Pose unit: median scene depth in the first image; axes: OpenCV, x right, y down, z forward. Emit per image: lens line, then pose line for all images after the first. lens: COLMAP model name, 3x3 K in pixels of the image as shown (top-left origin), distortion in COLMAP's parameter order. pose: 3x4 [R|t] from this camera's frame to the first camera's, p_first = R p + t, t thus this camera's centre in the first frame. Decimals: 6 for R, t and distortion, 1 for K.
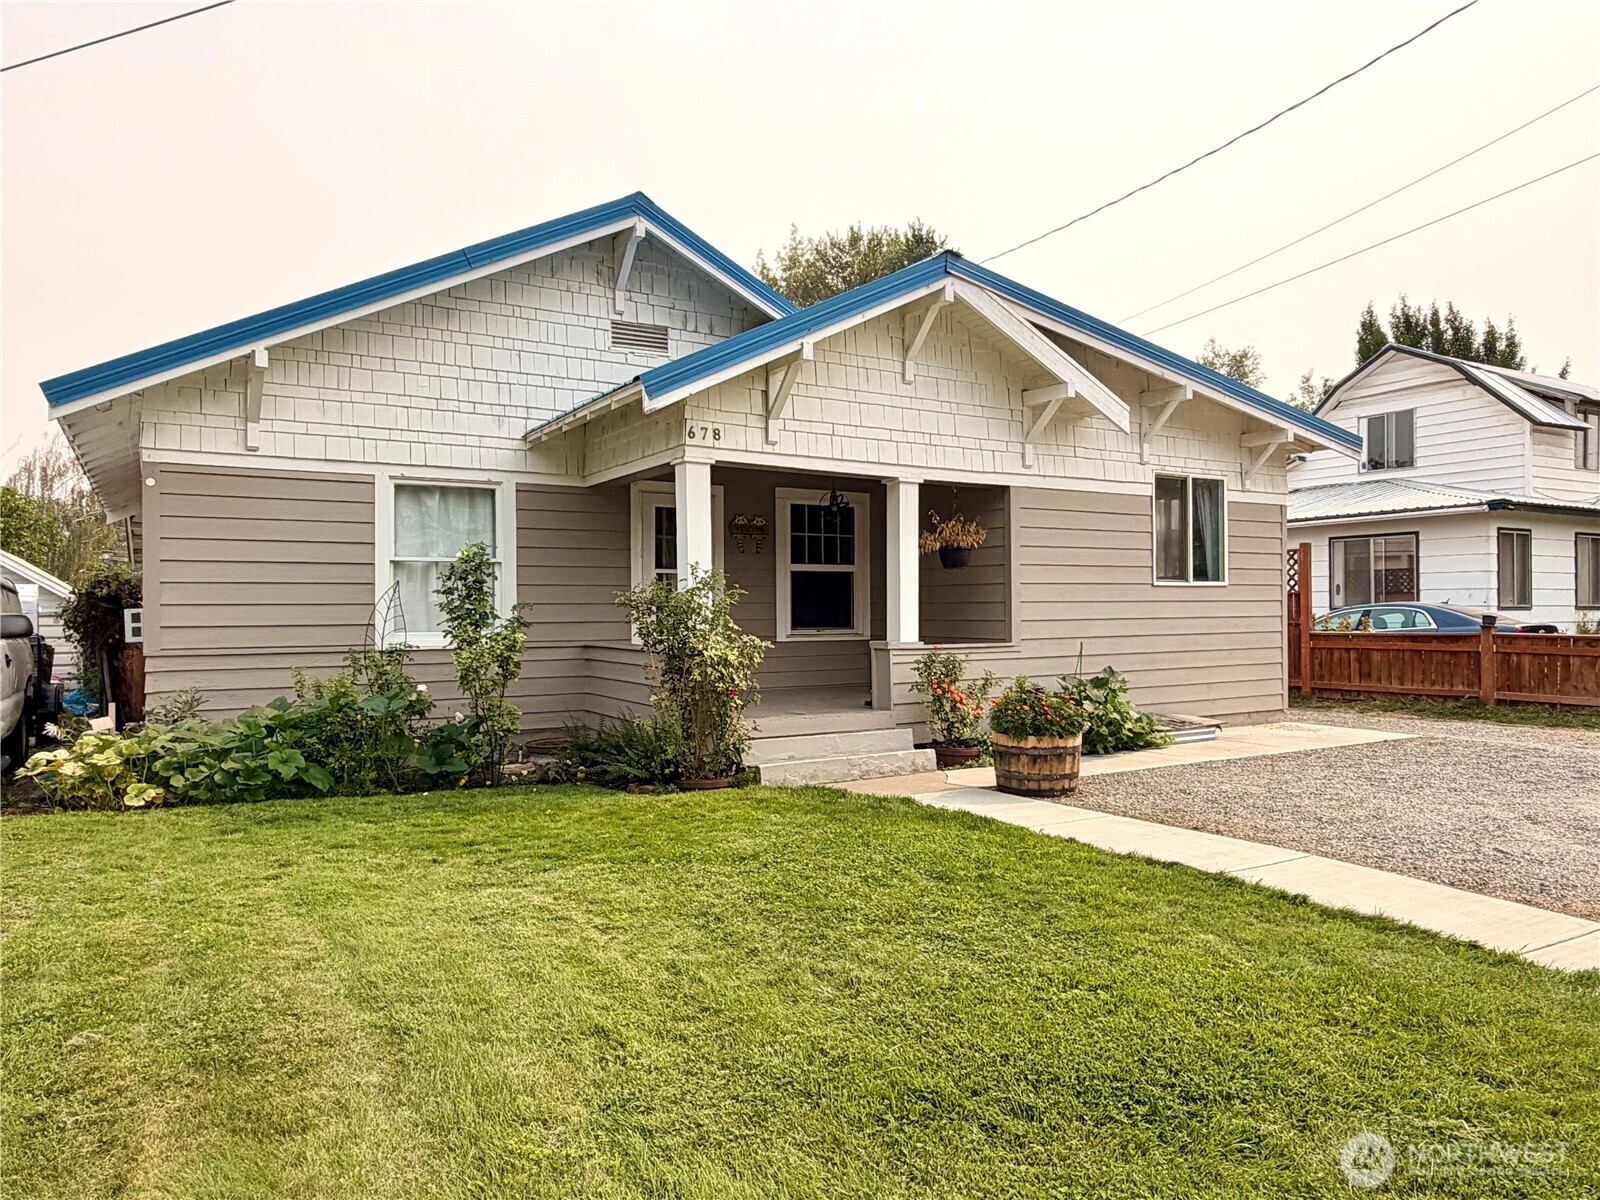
lens RADIAL K [[1074.9, 0, 807.3], [0, 1074.9, 601.6], [0, 0, 1]] dist [0.005323, -0.001332]
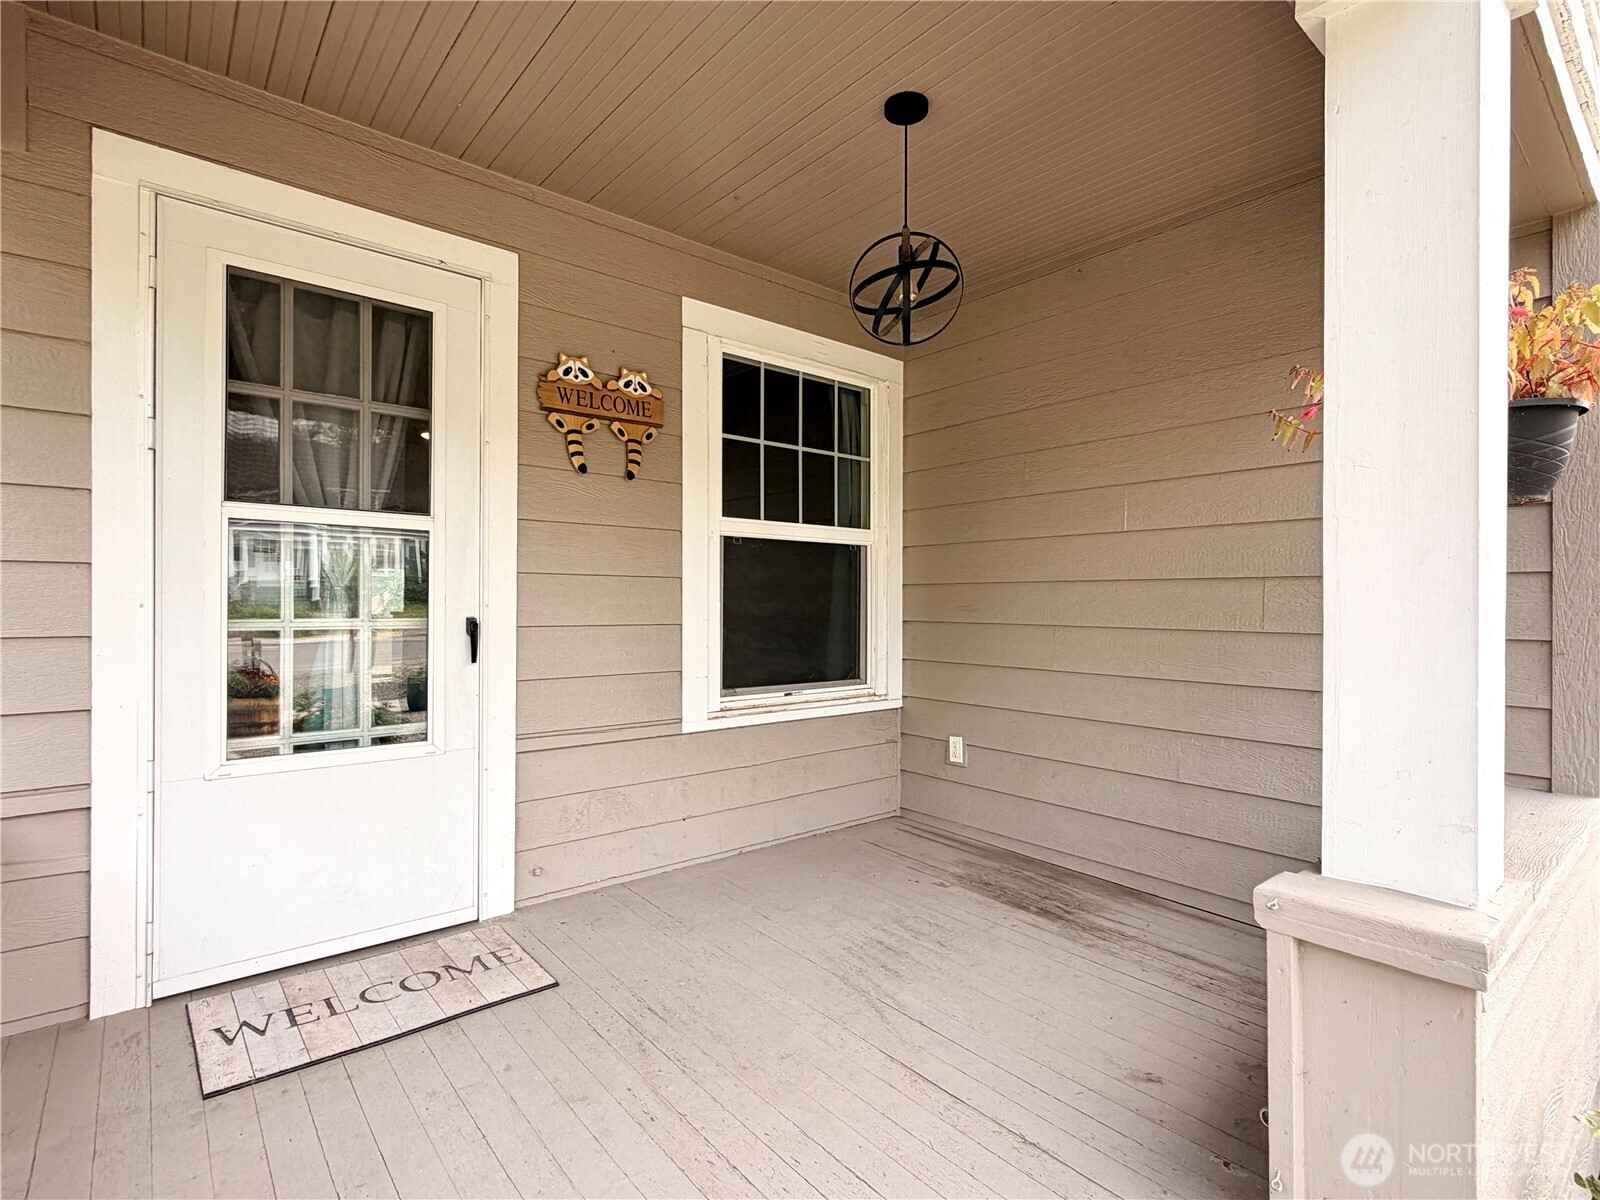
lens RADIAL K [[792.2, 0, 797.0], [0, 792.2, 603.1], [0, 0, 1]] dist [0.001154, -0.000877]
pose [[0.990130, 0.008268, 0.139908, -0.031922], [-0.009375, 0.999930, 0.007252, -0.008729], [-0.139838, -0.008492, 0.990138, 0.838247]]
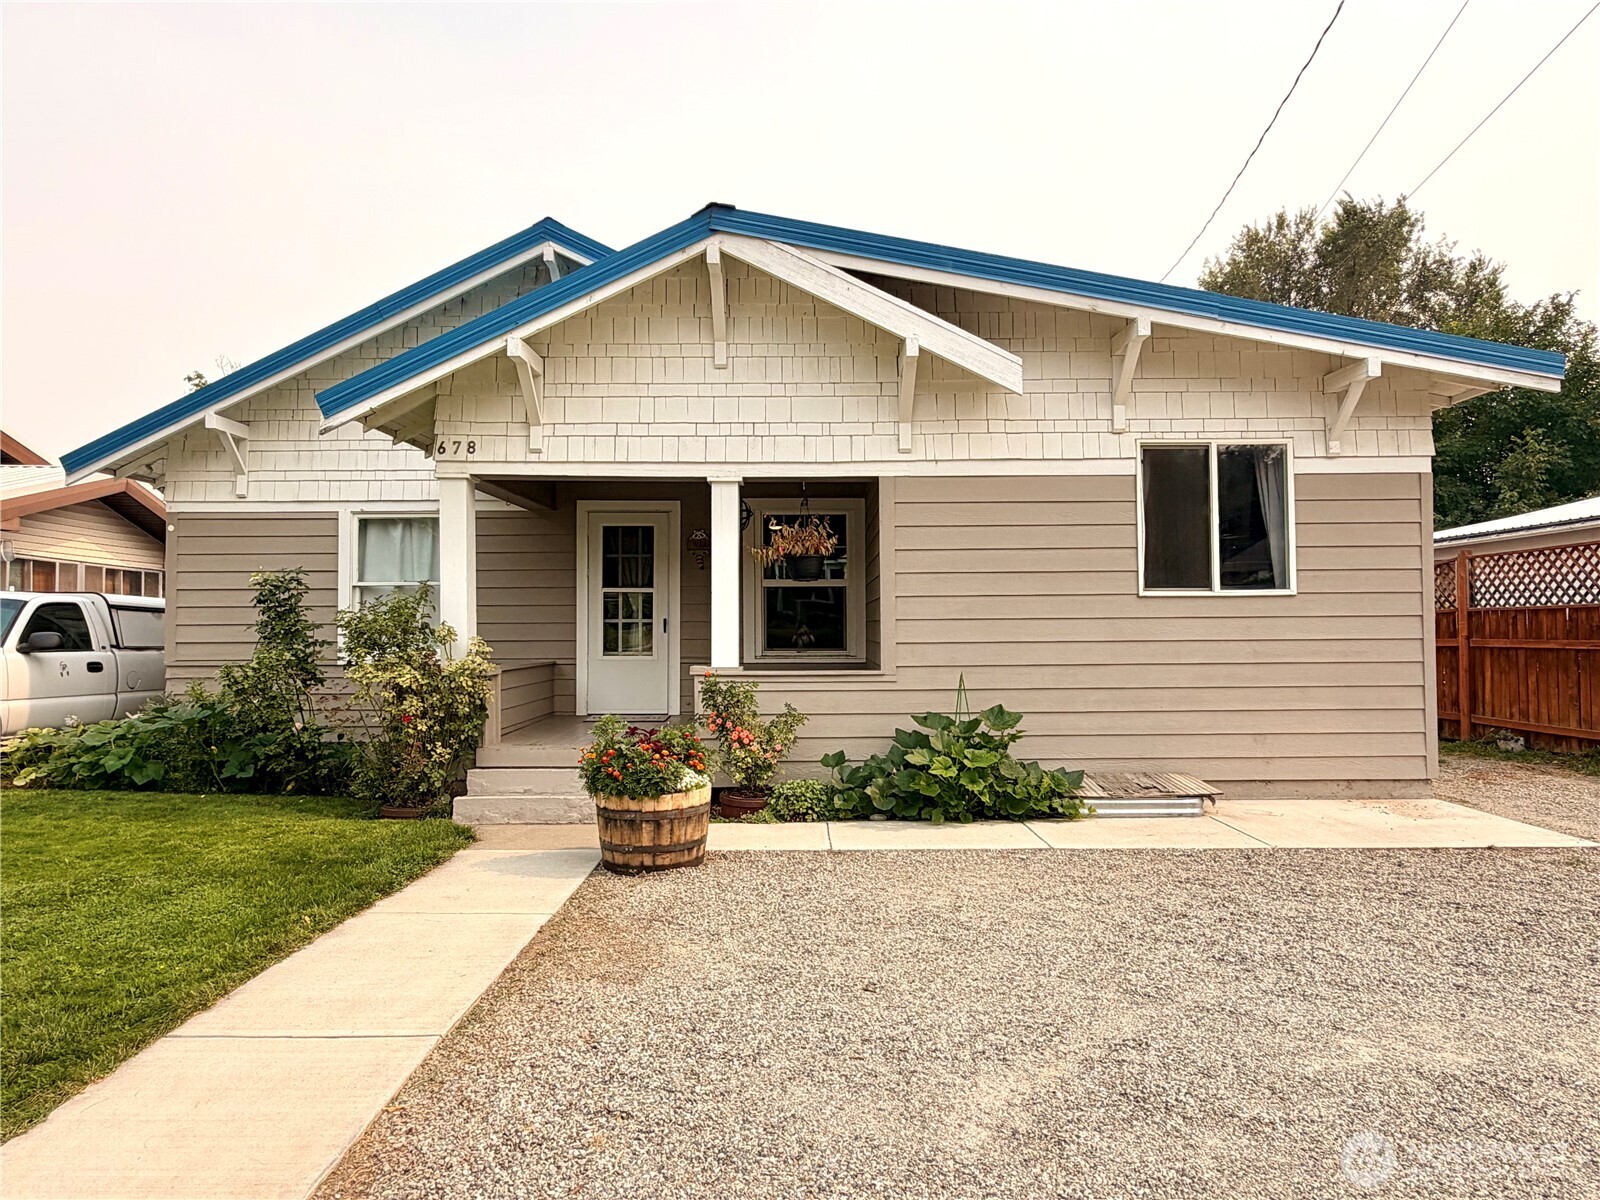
lens RADIAL K [[966.8, 0, 807.1], [0, 966.8, 600.9], [0, 0, 1]] dist [0.001952, 0.001318]
pose [[0.853740, -0.013901, -0.520514, 0.520444], [0.004277, 0.999797, -0.019686, 0.000076], [0.520682, 0.014580, 0.853626, 0.351765]]
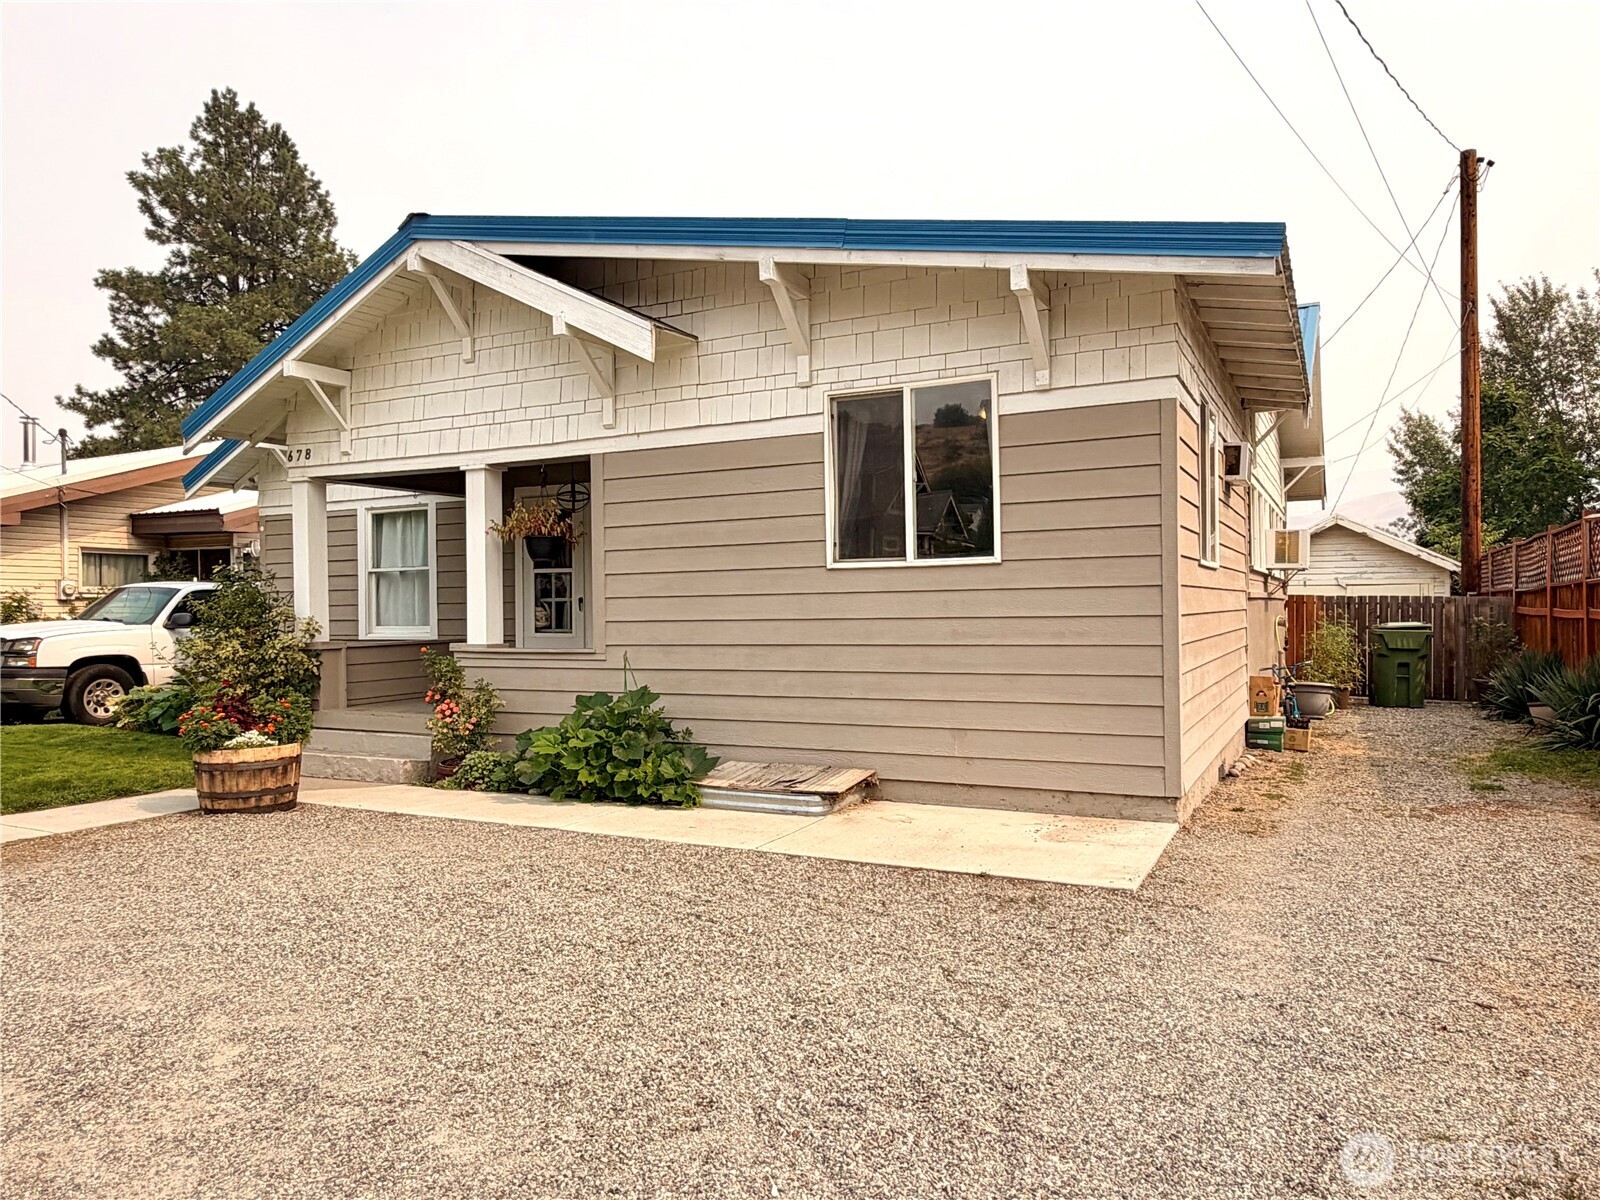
lens RADIAL K [[1074.9, 0, 807.3], [0, 1074.9, 601.6], [0, 0, 1]] dist [0.005323, -0.001332]
pose [[0.525442, -0.006119, -0.850808, 0.959728], [0.016056, 0.999867, 0.002725, 0.003044], [0.850678, -0.015092, 0.525470, 0.713285]]
